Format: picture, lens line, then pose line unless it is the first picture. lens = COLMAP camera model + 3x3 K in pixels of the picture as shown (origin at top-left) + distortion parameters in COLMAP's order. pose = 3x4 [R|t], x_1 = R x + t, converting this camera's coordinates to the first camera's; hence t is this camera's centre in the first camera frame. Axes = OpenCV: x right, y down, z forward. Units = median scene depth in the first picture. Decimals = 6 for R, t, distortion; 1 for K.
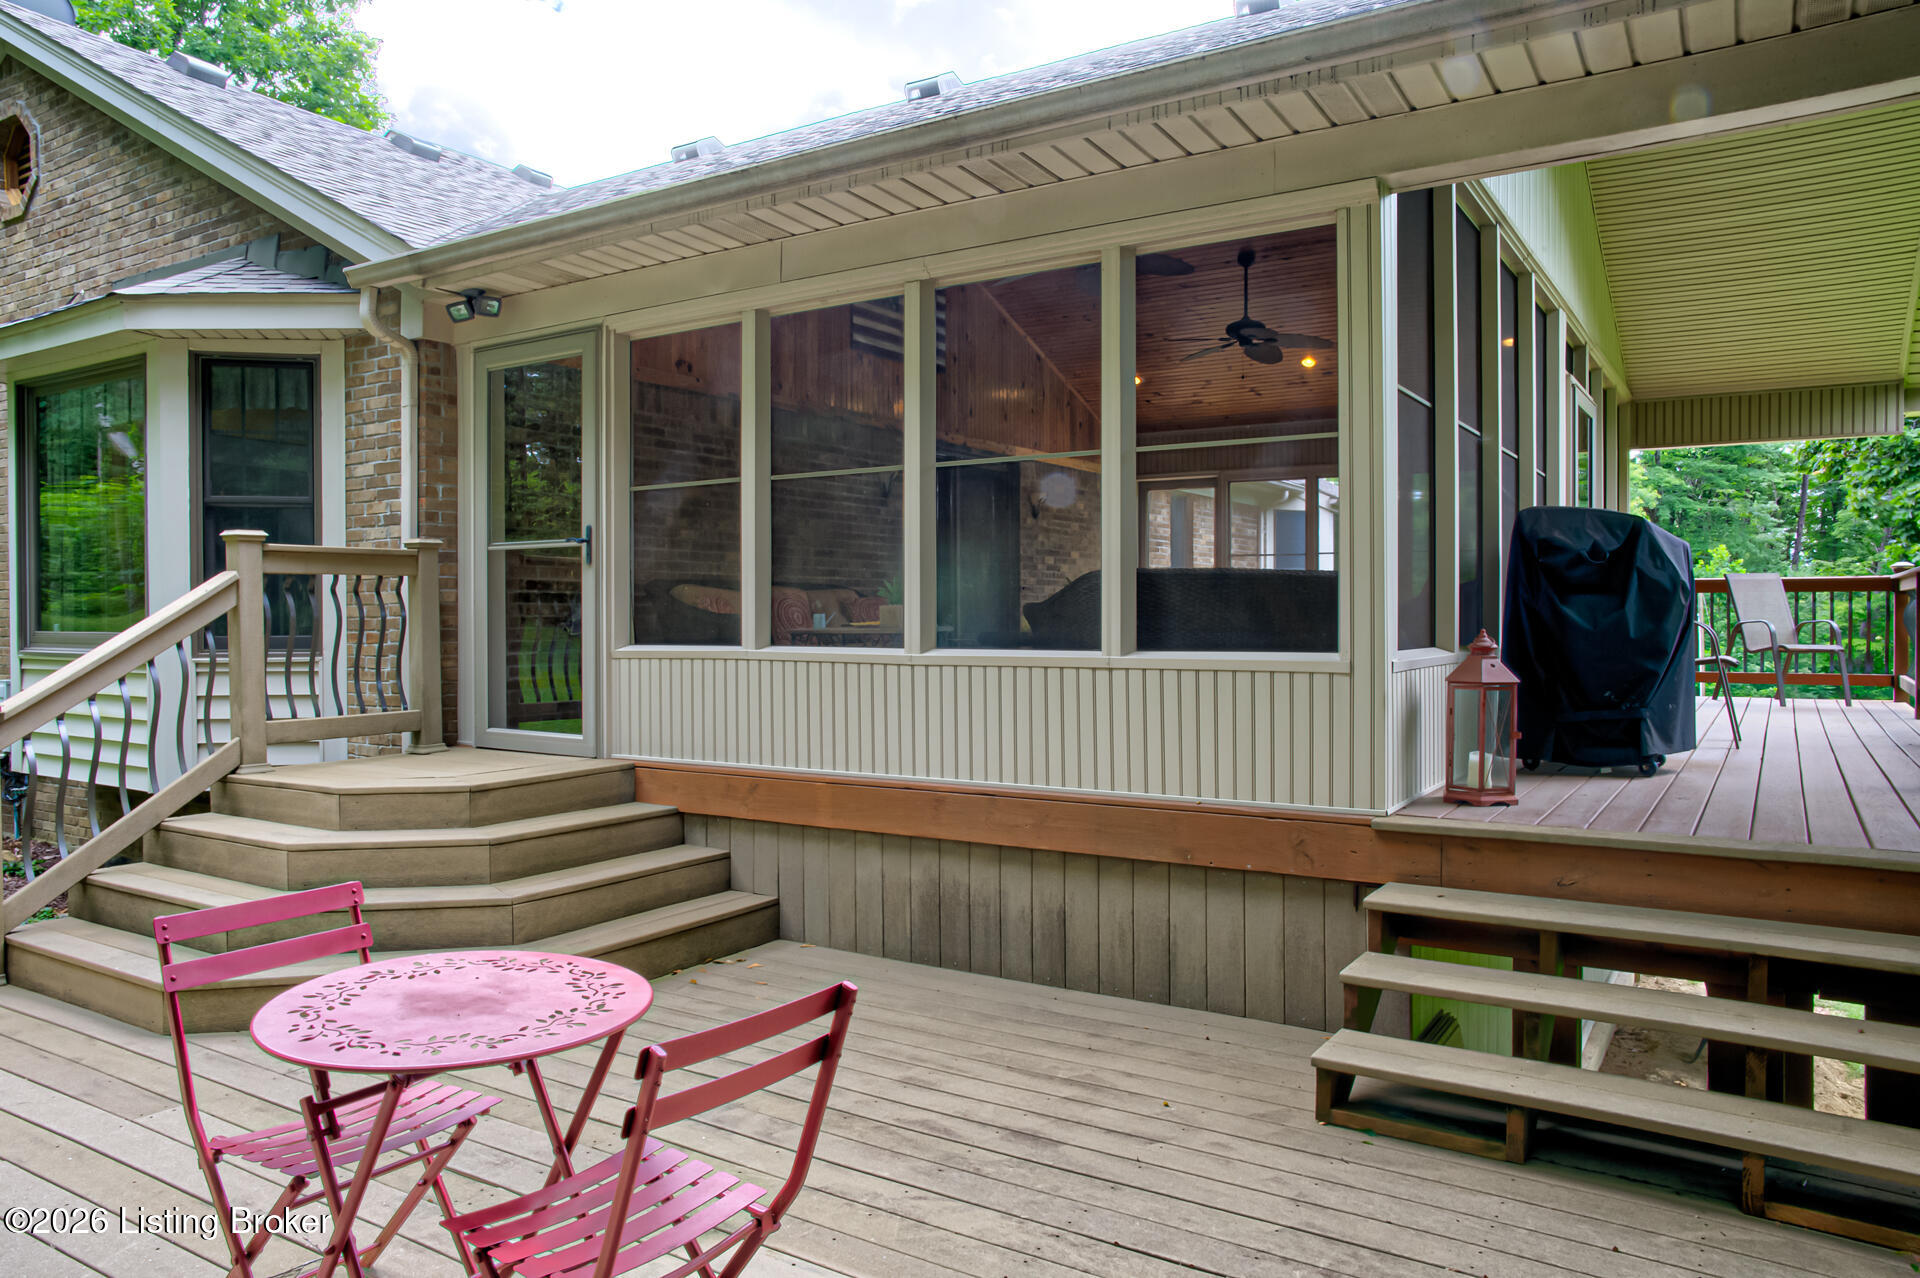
lens RADIAL K [[1310.2, 0, 960.0], [0, 1310.2, 639.0], [0, 0, 1]] dist [-0.063829, 0.073317]
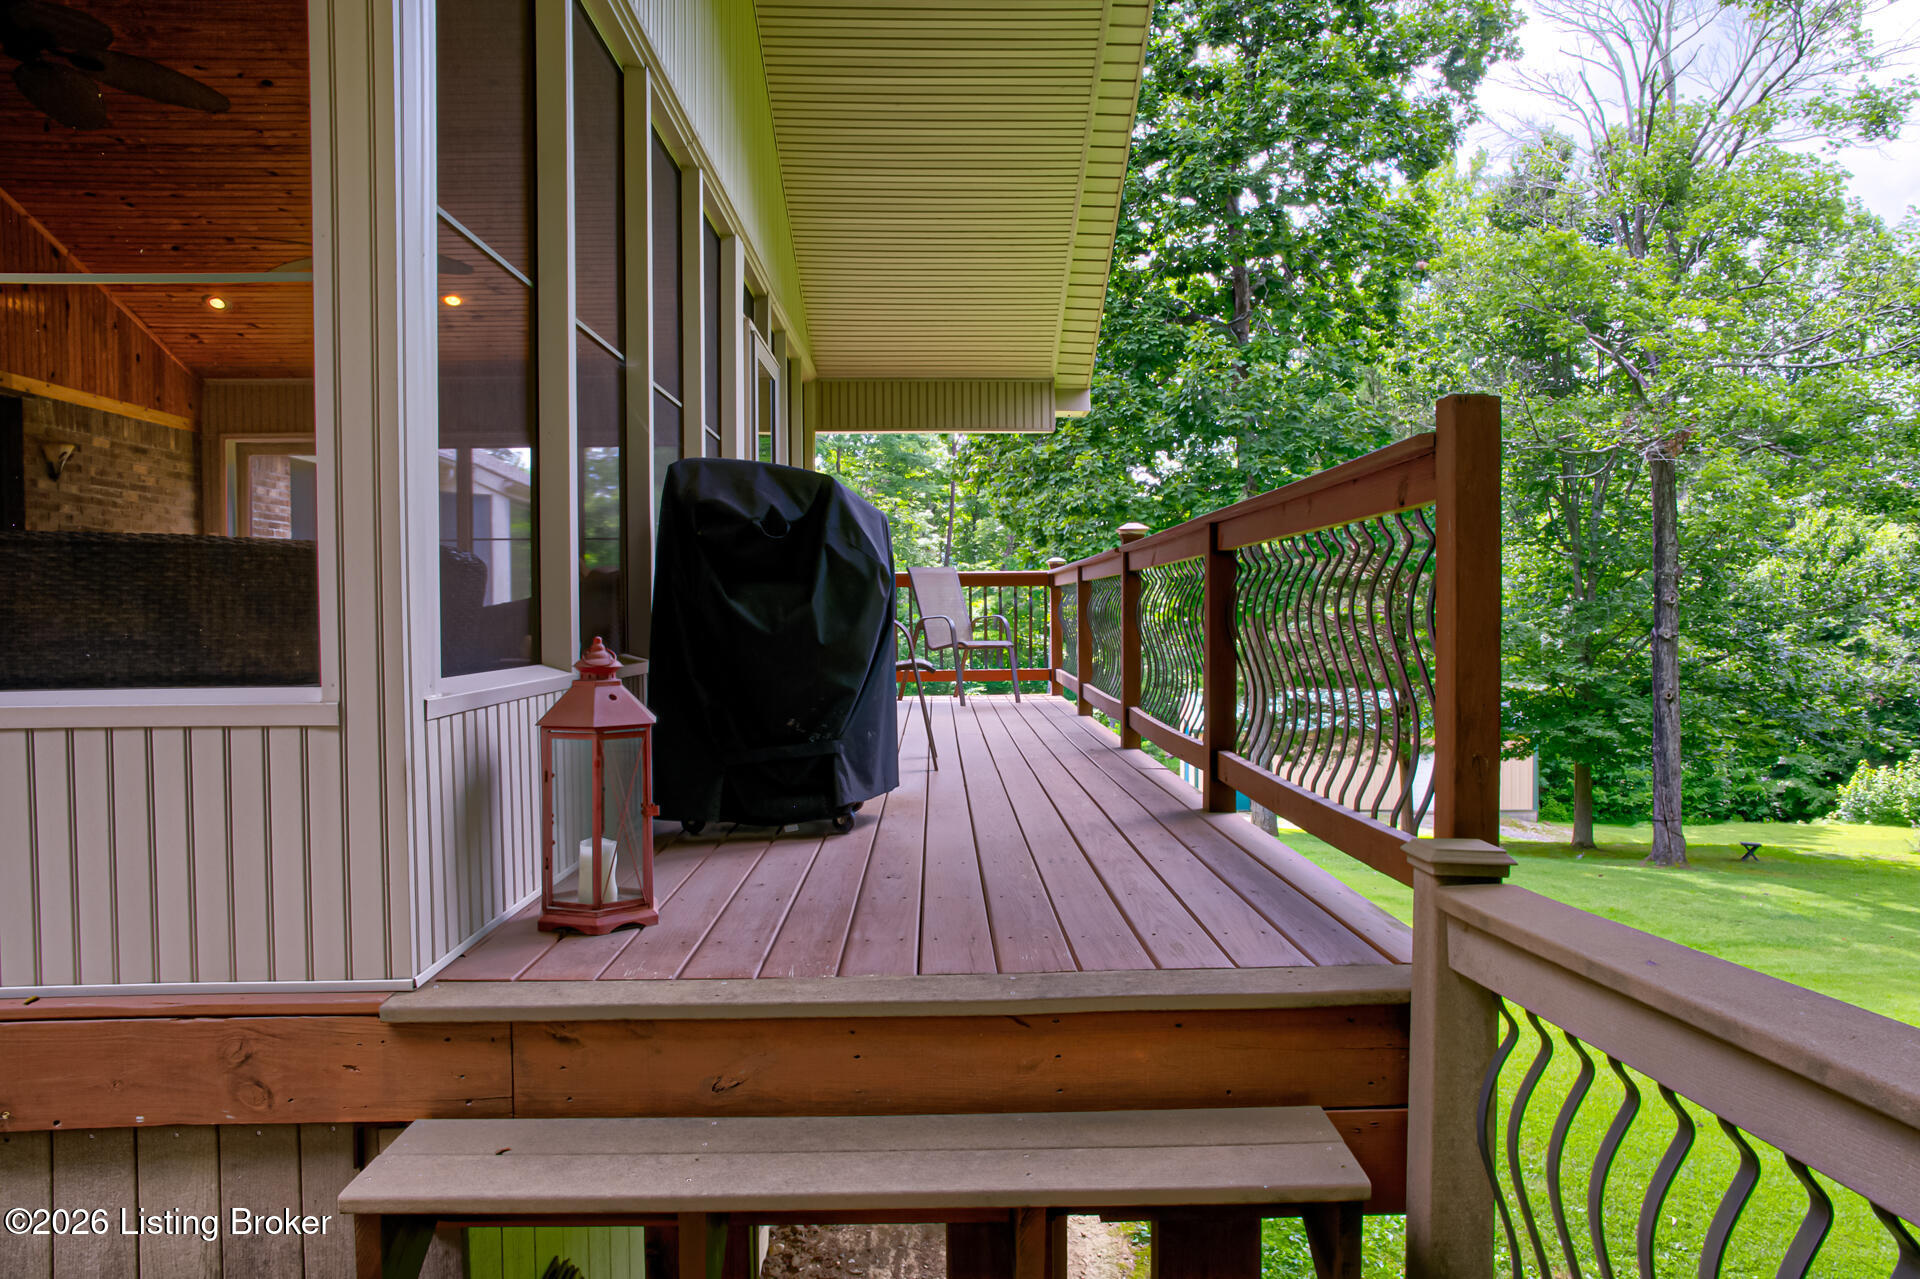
lens RADIAL K [[1310.2, 0, 960.0], [0, 1310.2, 639.5], [0, 0, 1]] dist [-0.063829, 0.073317]
pose [[0.833745, -0.018454, 0.551842, 0.181371], [0.017599, 0.999822, 0.006845, -0.006517], [-0.551870, 0.004005, 0.833921, 0.349068]]
